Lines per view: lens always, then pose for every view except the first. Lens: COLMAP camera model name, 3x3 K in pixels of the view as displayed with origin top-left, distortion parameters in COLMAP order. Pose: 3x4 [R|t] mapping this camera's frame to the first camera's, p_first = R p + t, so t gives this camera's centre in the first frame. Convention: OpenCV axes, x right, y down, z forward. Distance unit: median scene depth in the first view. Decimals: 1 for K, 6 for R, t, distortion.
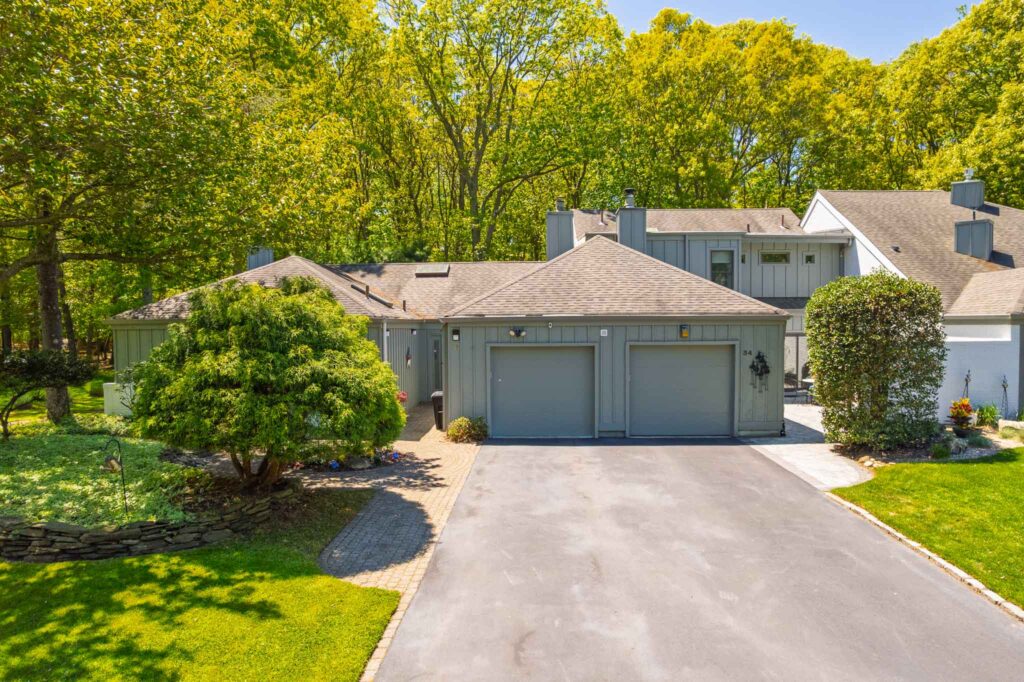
lens RADIAL K [[659.6, 0, 524.4], [0, 659.6, 353.0], [0, 0, 1]] dist [-0.076952, 0.076763]
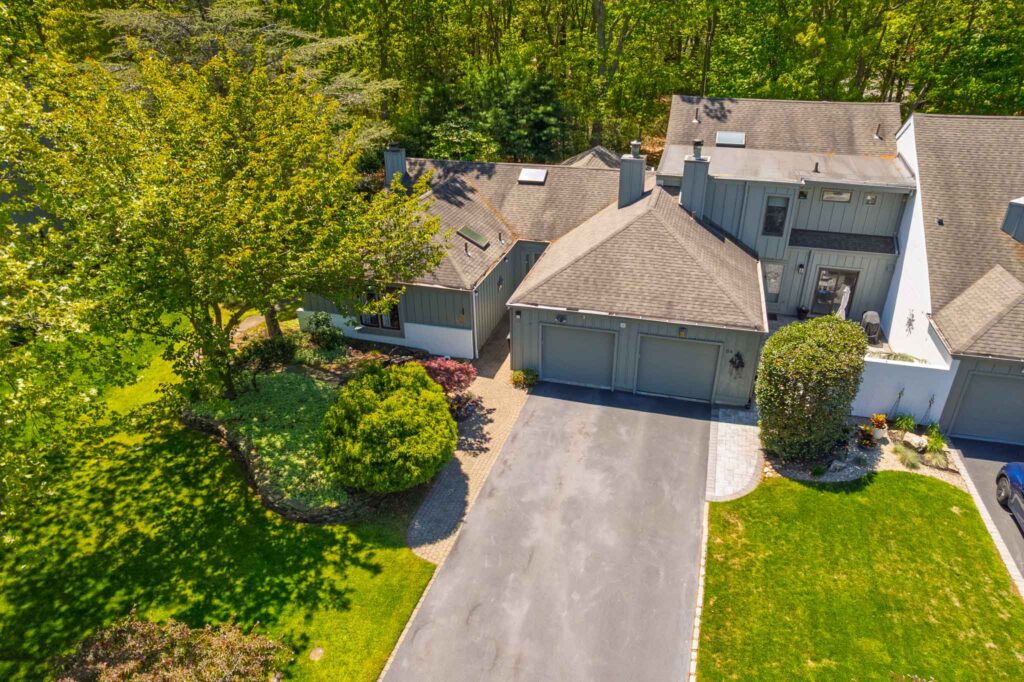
lens RADIAL K [[659.6, 0, 524.4], [0, 659.6, 353.0], [0, 0, 1]] dist [-0.076952, 0.076763]
pose [[0.968394, 0.122779, -0.217115, 0.266635], [-0.015547, 0.898476, 0.438747, -0.677834], [0.248941, -0.421504, 0.871988, -0.317247]]
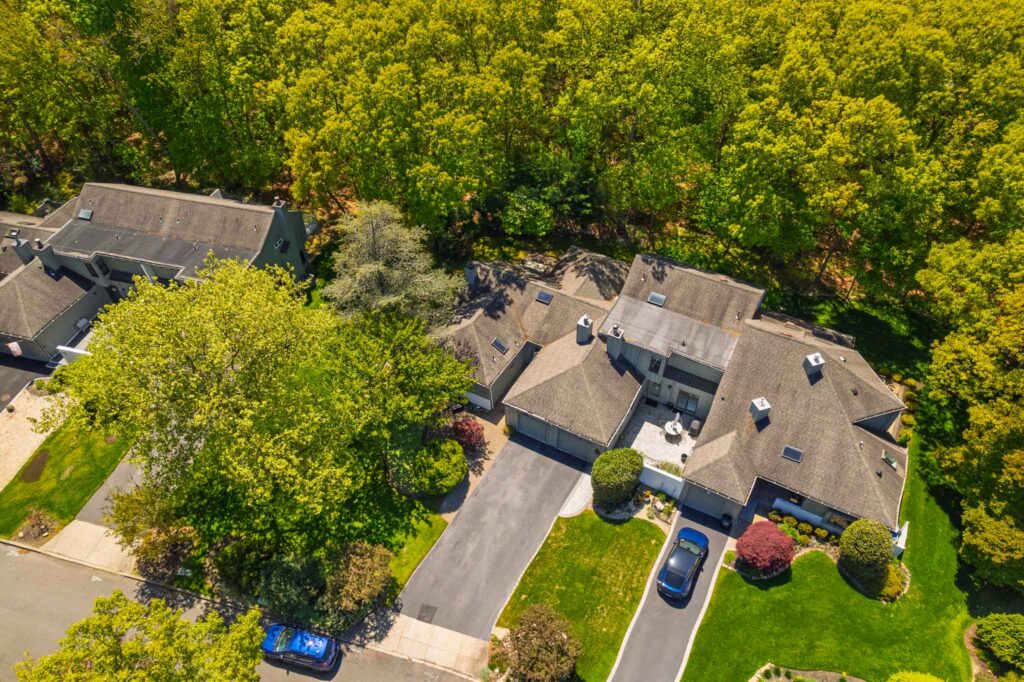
lens RADIAL K [[659.6, 0, 524.4], [0, 659.6, 353.0], [0, 0, 1]] dist [-0.076952, 0.076763]
pose [[0.883958, 0.350756, -0.309175, 0.979039], [-0.034474, 0.708335, 0.705035, -2.808260], [0.466294, -0.612562, 0.638230, -0.916887]]
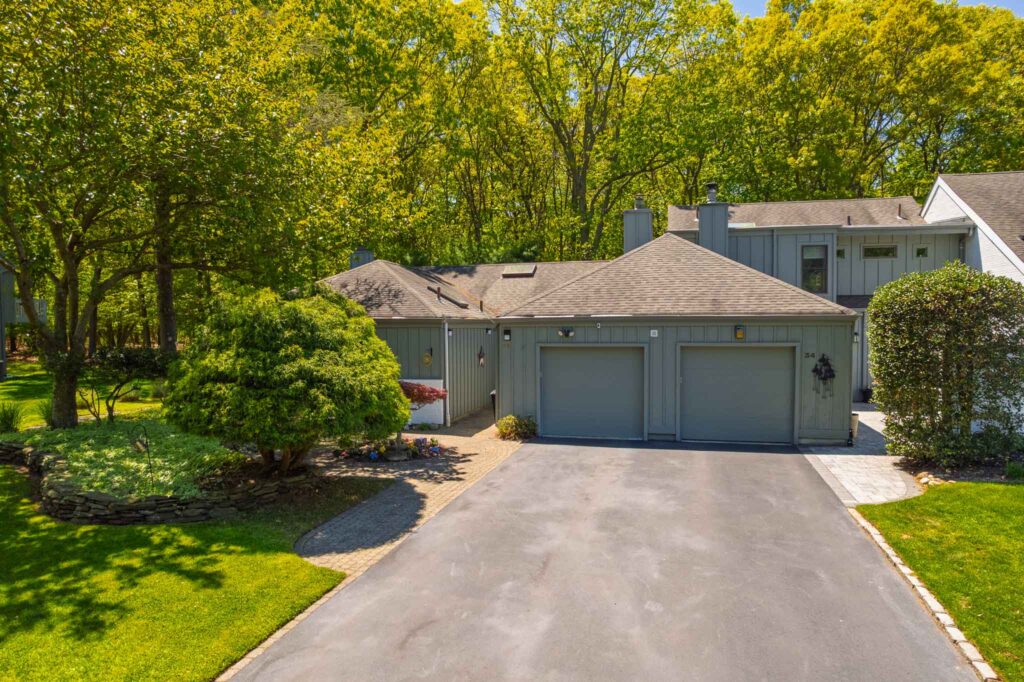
lens RADIAL K [[659.6, 0, 524.4], [0, 659.6, 353.0], [0, 0, 1]] dist [-0.076952, 0.076763]
pose [[0.976550, 0.010400, -0.215038, 0.168095], [-0.009819, 0.999945, 0.003768, -0.003870], [0.215065, -0.001568, 0.976598, 0.003209]]
